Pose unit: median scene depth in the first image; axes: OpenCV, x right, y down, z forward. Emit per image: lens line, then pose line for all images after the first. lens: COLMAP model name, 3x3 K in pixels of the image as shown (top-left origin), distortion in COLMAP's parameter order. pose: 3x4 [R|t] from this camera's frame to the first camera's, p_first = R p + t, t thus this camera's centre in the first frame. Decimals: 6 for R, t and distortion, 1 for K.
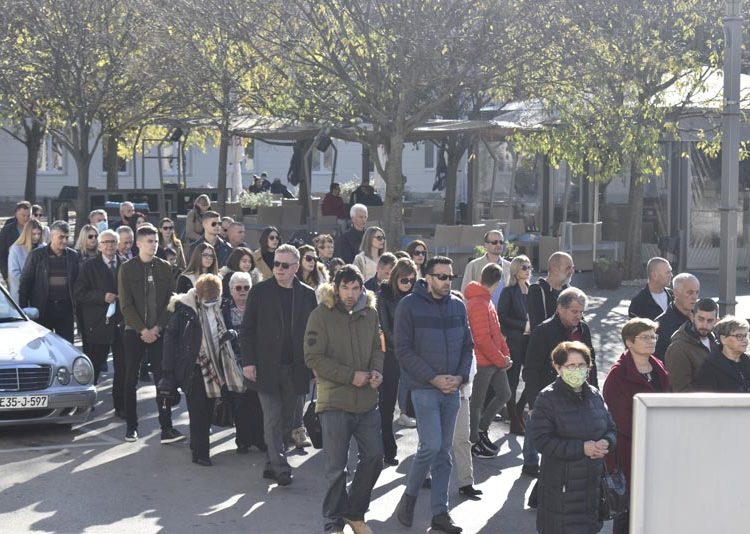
lens RADIAL K [[2045.9, 0, 375.0], [0, 2045.9, 267.0], [0, 0, 1]] dist [0.076958, 0.859651]
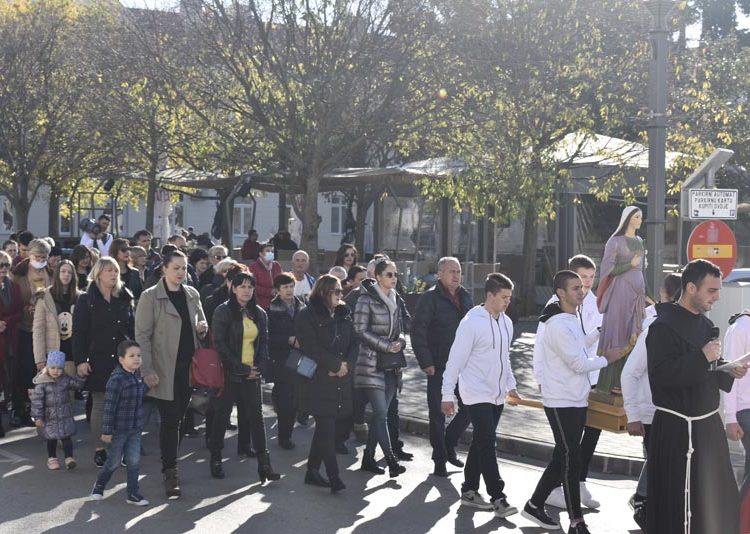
lens RADIAL K [[1626.9, 0, 375.0], [0, 1626.9, 267.0], [0, 0, 1]] dist [-0.008683, 0.125359]
pose [[0.998427, 0.003576, 0.055951, -0.003959], [-0.001318, 0.999185, -0.040339, 0.015288], [-0.056049, 0.040202, 0.997618, 0.143756]]
